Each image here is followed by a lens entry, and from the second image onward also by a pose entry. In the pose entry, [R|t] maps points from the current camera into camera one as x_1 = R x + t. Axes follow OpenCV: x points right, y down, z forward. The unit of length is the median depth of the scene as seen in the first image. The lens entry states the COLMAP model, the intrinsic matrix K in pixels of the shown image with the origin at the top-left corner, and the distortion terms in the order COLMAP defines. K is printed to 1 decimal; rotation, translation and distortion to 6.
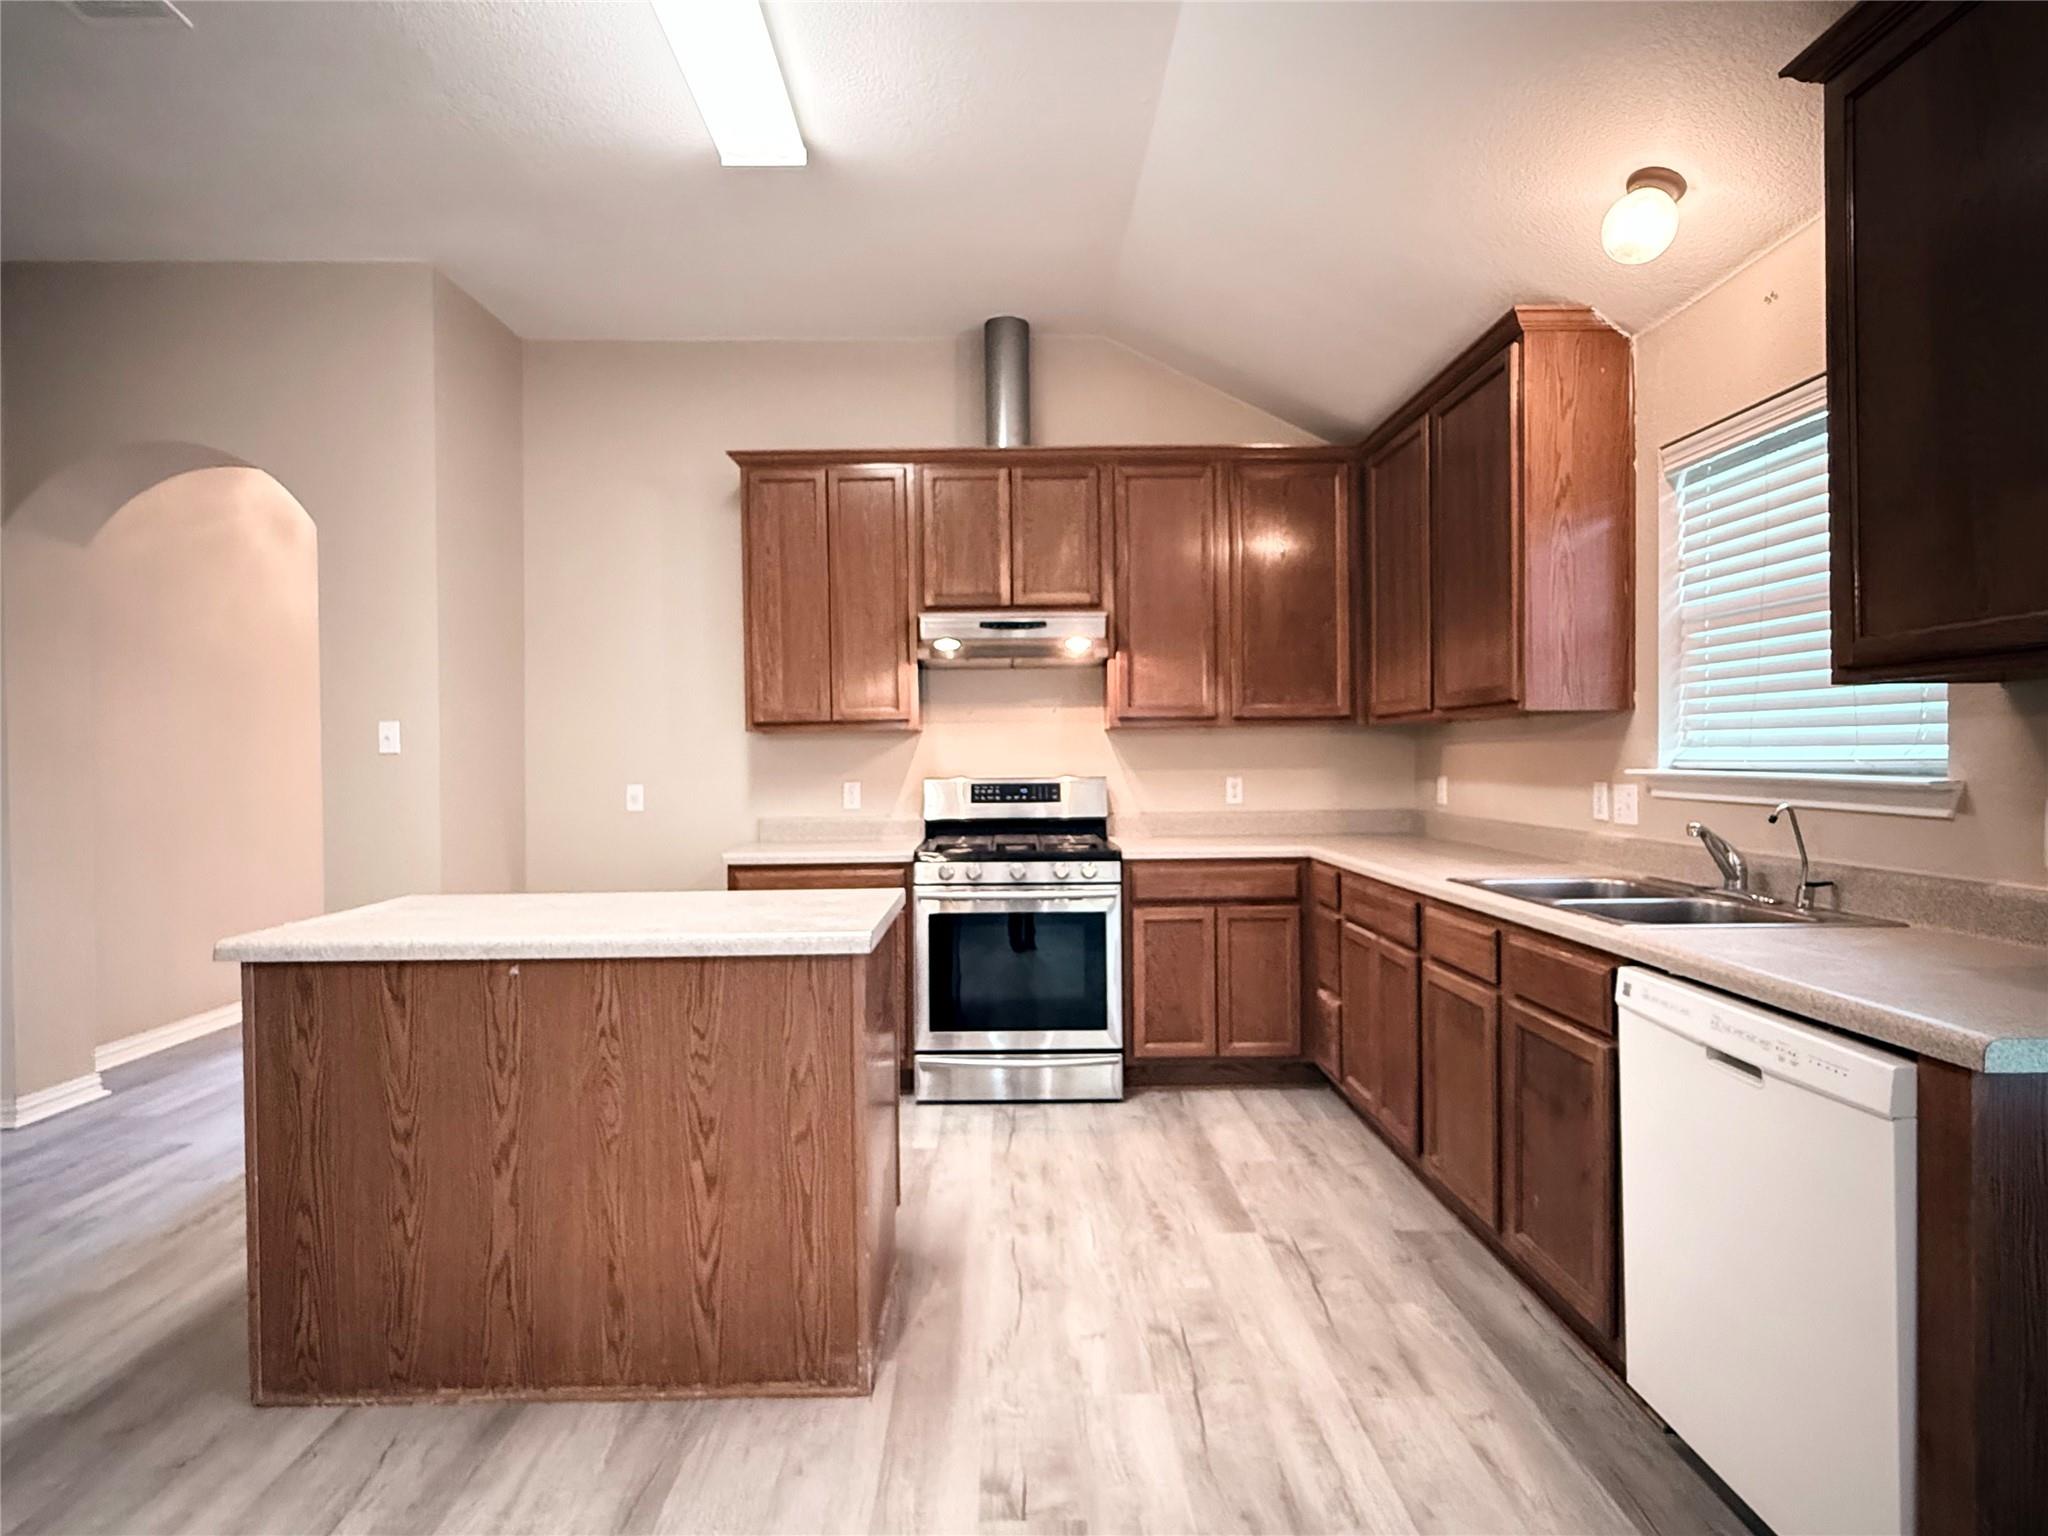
lens RADIAL K [[1064.1, 0, 1016.8], [0, 1064.1, 767.0], [0, 0, 1]] dist [-0.001778, 0.001020]
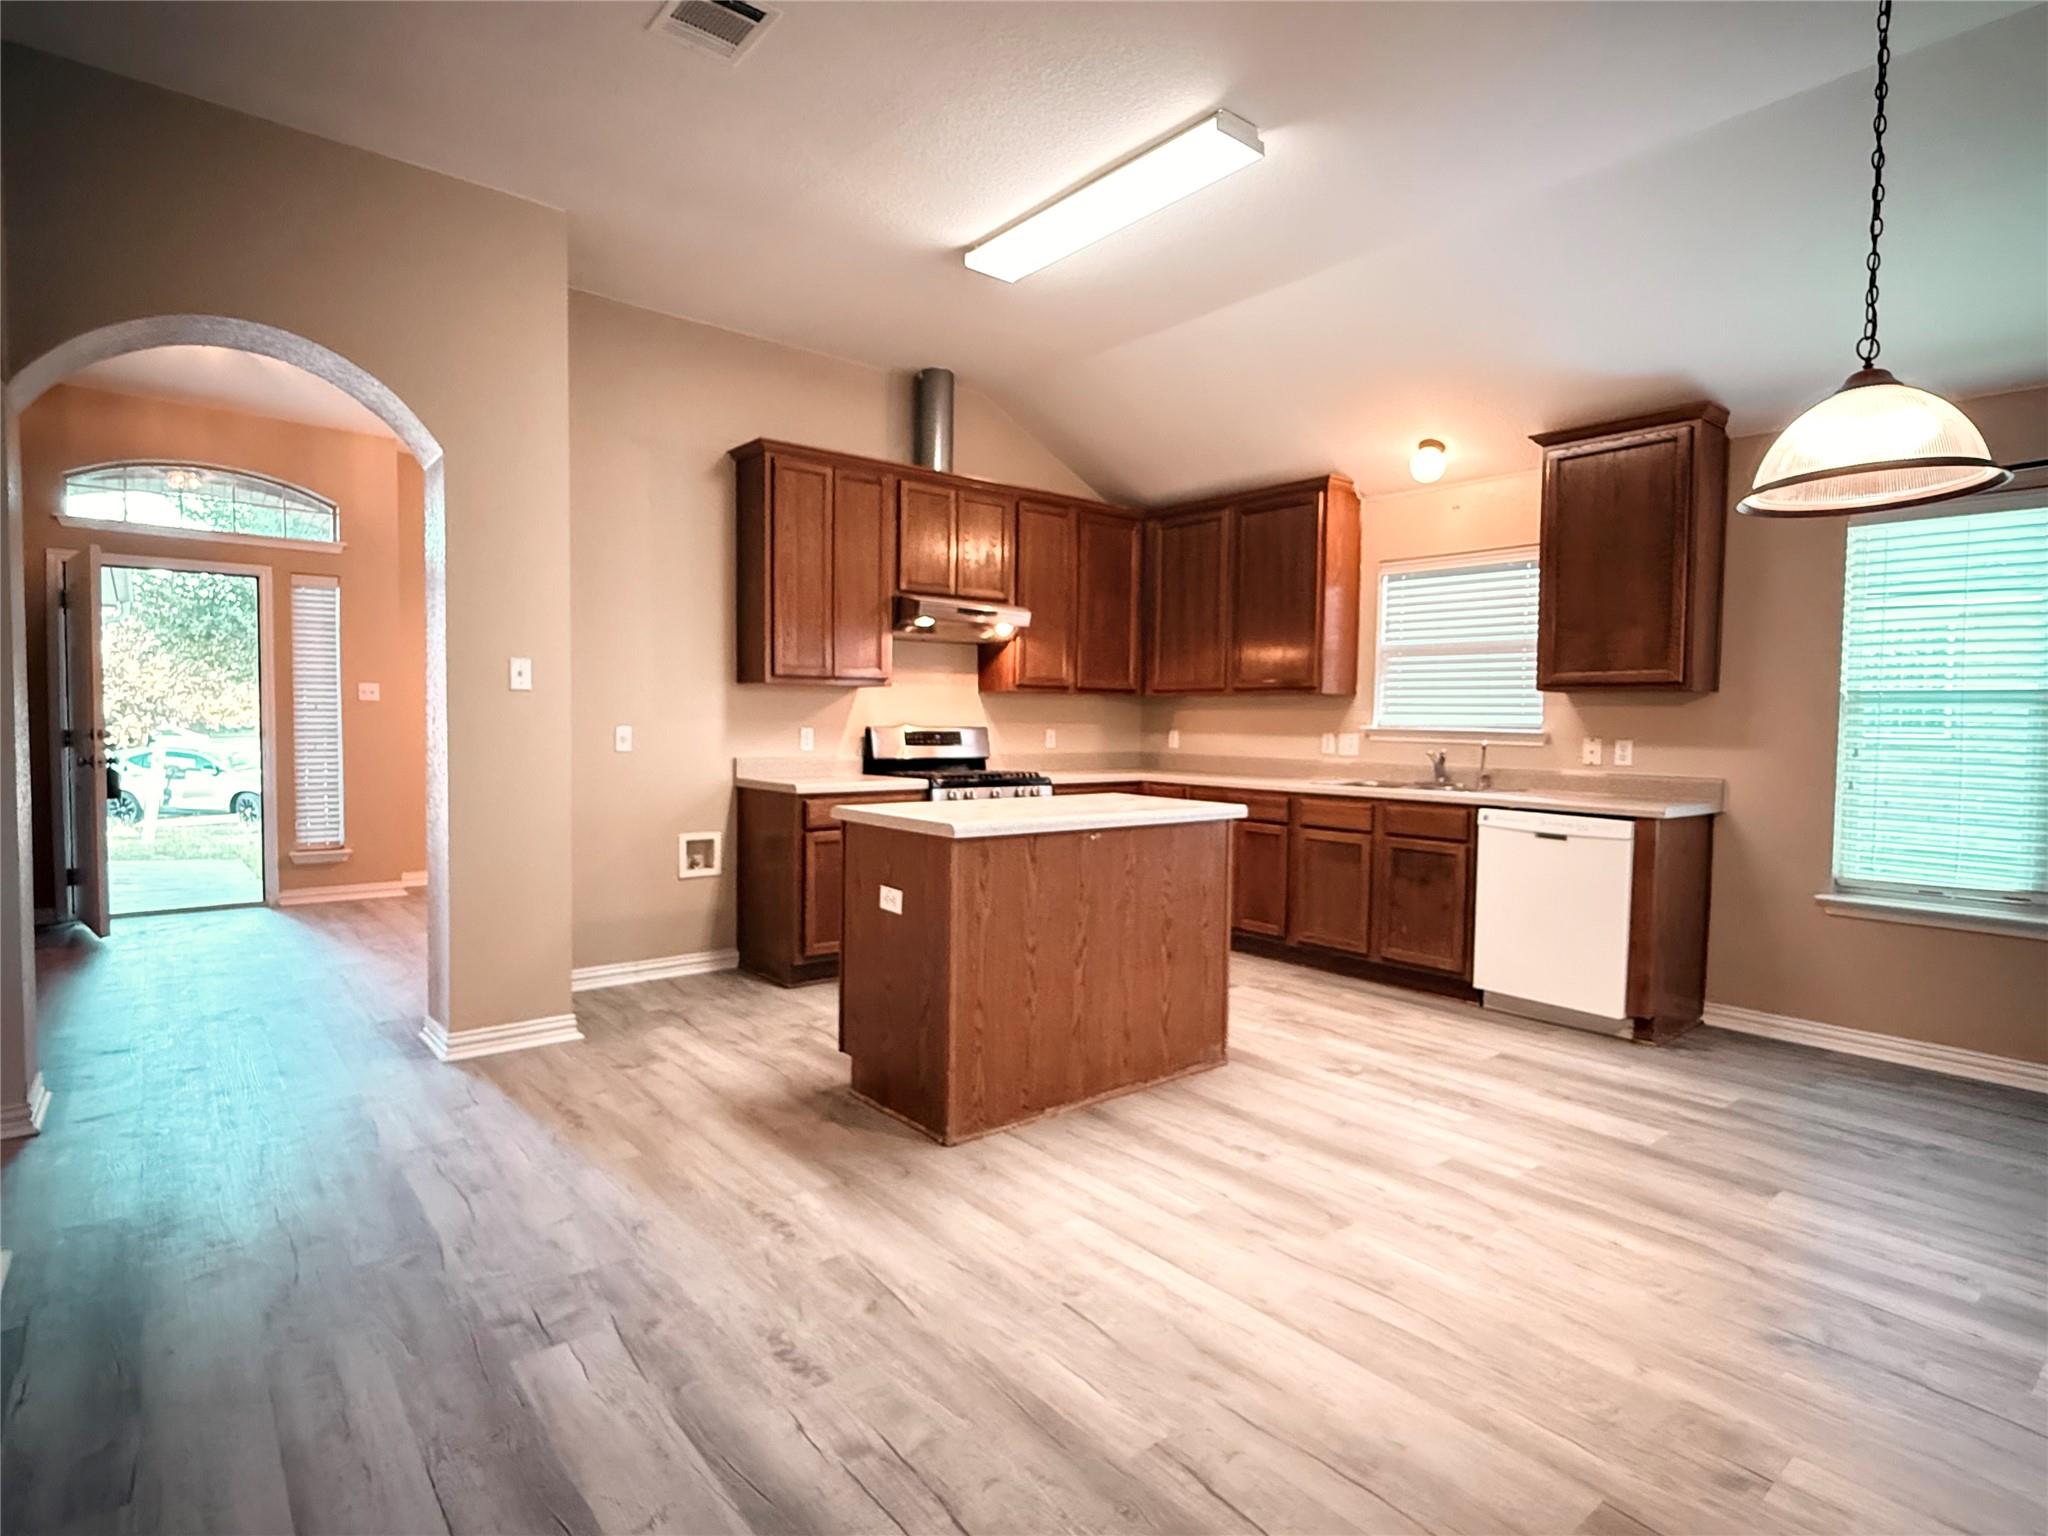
lens RADIAL K [[1064.1, 0, 1022.9], [0, 1064.1, 765.7], [0, 0, 1]] dist [-0.001778, 0.001020]
pose [[0.779650, -0.004484, 0.626199, -1.024309], [-0.016662, 0.999472, 0.027902, 0.028078], [-0.625994, -0.032188, 0.779164, -0.113153]]
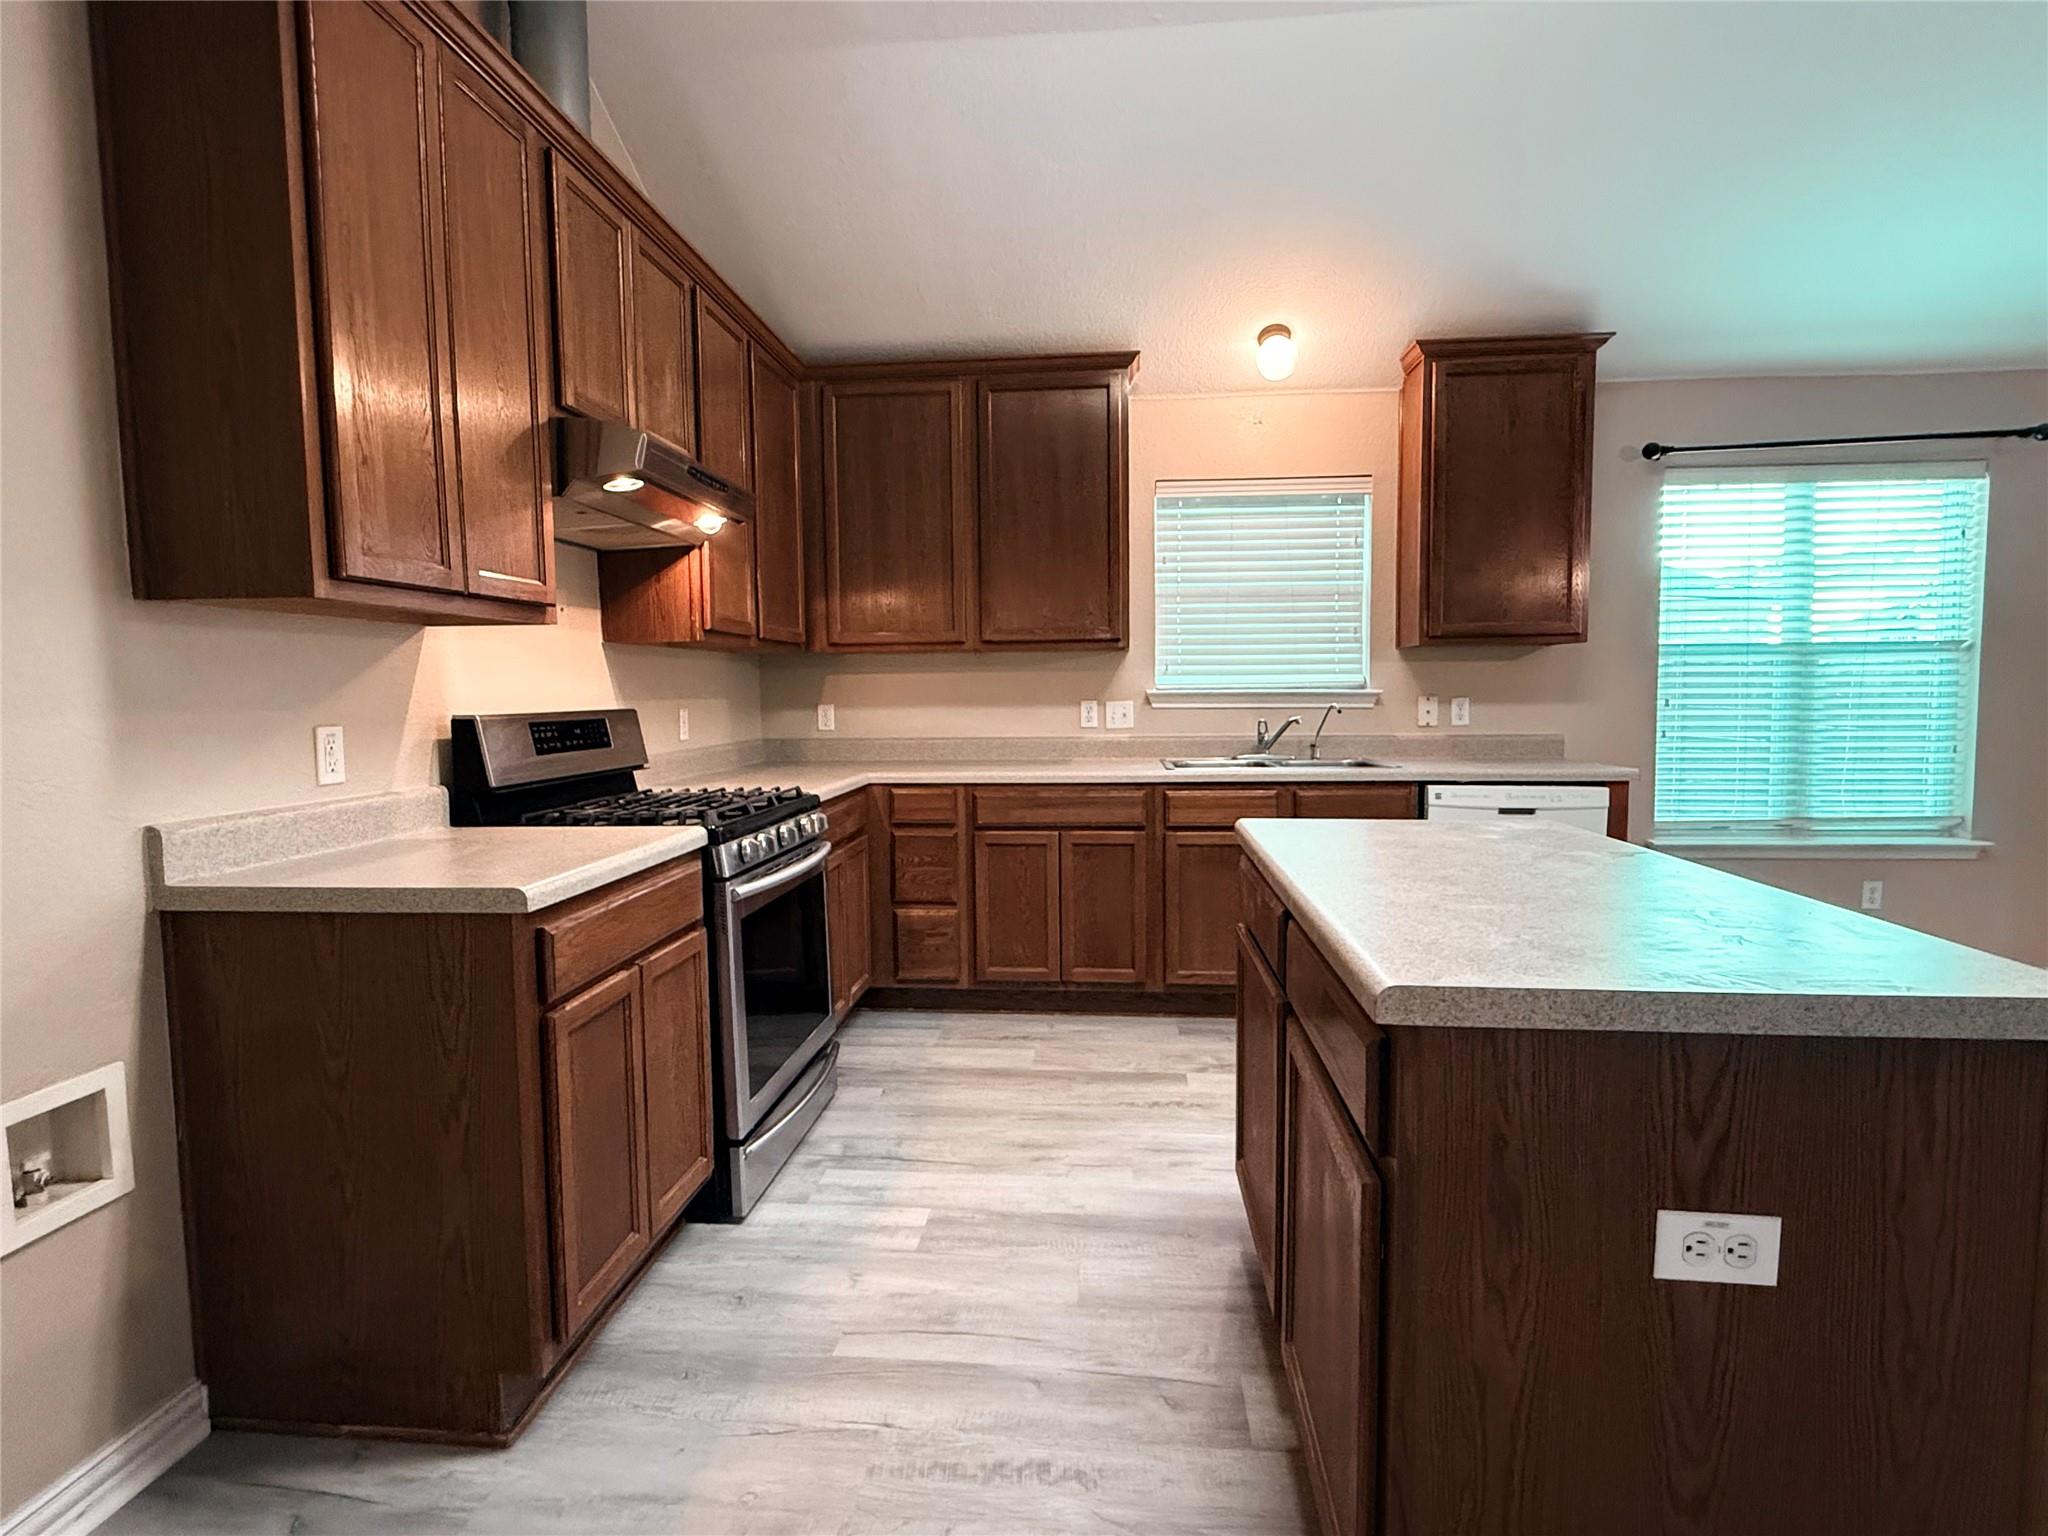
lens RADIAL K [[1015.1, 0, 1022.8], [0, 1015.1, 757.1], [0, 0, 1]] dist [0.003180, -0.003430]
pose [[0.105705, -0.055998, 0.992820, -0.809362], [0.019398, 0.998339, 0.054244, 0.014312], [-0.994208, 0.013525, 0.106616, 0.940349]]
